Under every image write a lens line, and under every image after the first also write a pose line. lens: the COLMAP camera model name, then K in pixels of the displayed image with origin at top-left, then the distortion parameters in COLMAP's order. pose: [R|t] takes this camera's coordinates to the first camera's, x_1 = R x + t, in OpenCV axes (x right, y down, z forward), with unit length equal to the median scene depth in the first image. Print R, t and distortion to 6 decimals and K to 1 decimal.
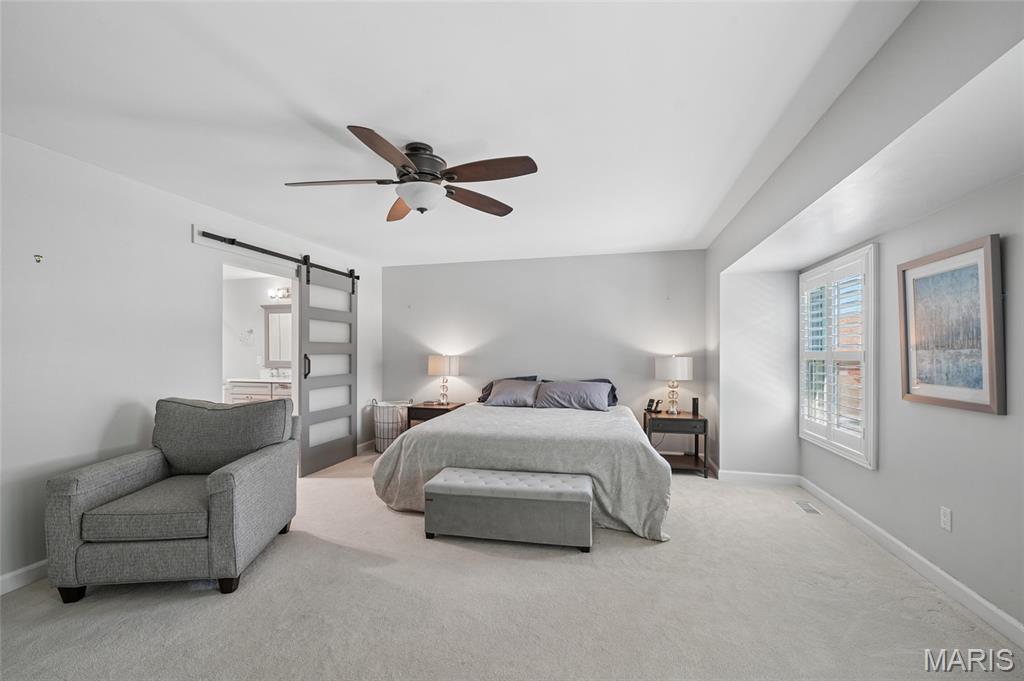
lens RADIAL K [[418.1, 0, 512.2], [0, 418.1, 344.5], [0, 0, 1]] dist [-0.002759, 0.000086]
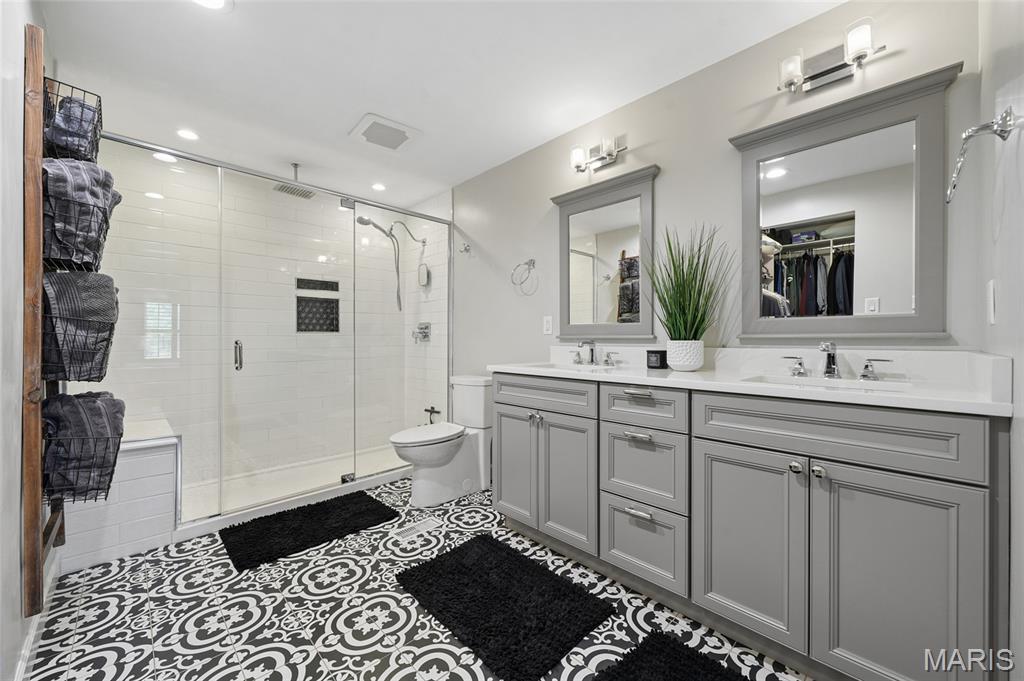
lens RADIAL K [[390.8, 0, 511.2], [0, 390.8, 341.9], [0, 0, 1]] dist [-0.002574, -0.000242]
pose [[0.852392, 0.002065, -0.522899, -0.427357], [0.005030, 0.999914, 0.012148, 0.051070], [0.522879, -0.012985, 0.852308, 0.632111]]
